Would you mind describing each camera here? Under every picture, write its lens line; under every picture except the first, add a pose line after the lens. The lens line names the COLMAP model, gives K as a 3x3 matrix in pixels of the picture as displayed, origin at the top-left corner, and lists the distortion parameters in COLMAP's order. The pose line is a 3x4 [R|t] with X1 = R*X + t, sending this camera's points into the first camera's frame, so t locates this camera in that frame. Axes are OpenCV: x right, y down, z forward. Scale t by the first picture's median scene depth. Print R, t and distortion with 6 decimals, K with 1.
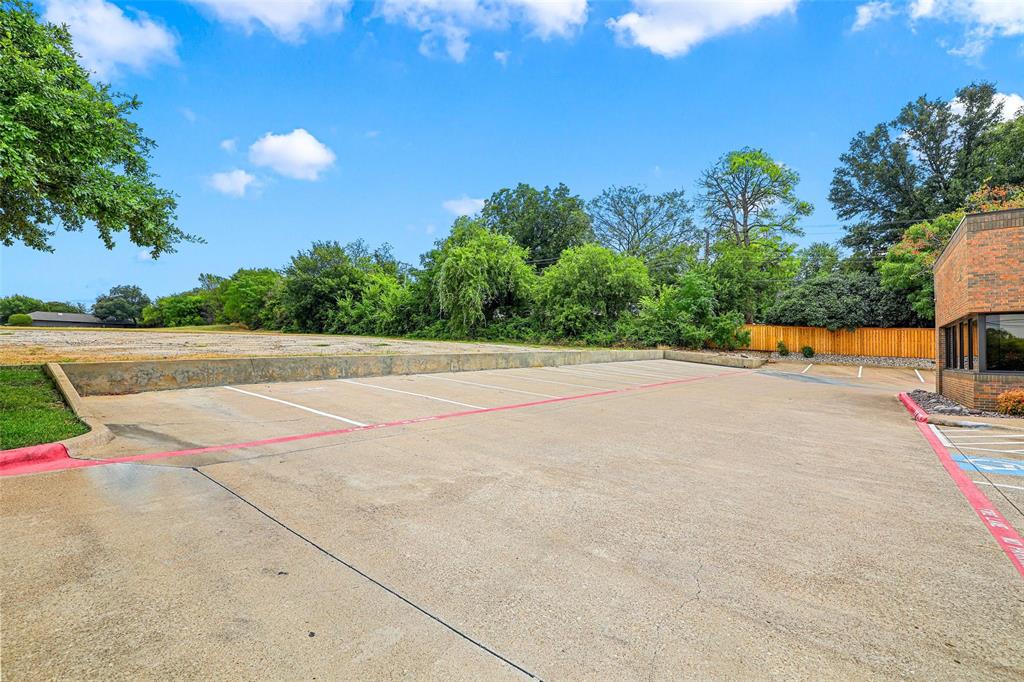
lens RADIAL K [[476.3, 0, 512.0], [0, 476.3, 341.0], [0, 0, 1]] dist [-0.029148, 0.008521]
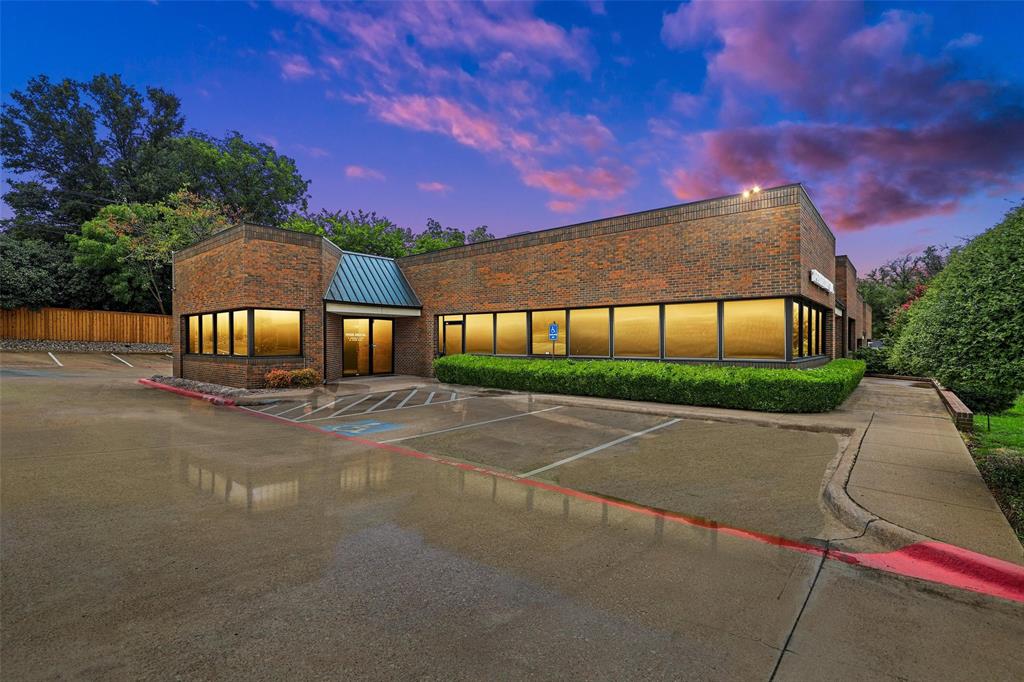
lens RADIAL K [[476.3, 0, 512.0], [0, 476.3, 341.0], [0, 0, 1]] dist [-0.029148, 0.008521]
pose [[0.039994, -0.016334, 0.999066, -0.076017], [-0.027980, 0.999456, 0.017461, -0.005822], [-0.998808, -0.028652, 0.039515, 0.117015]]
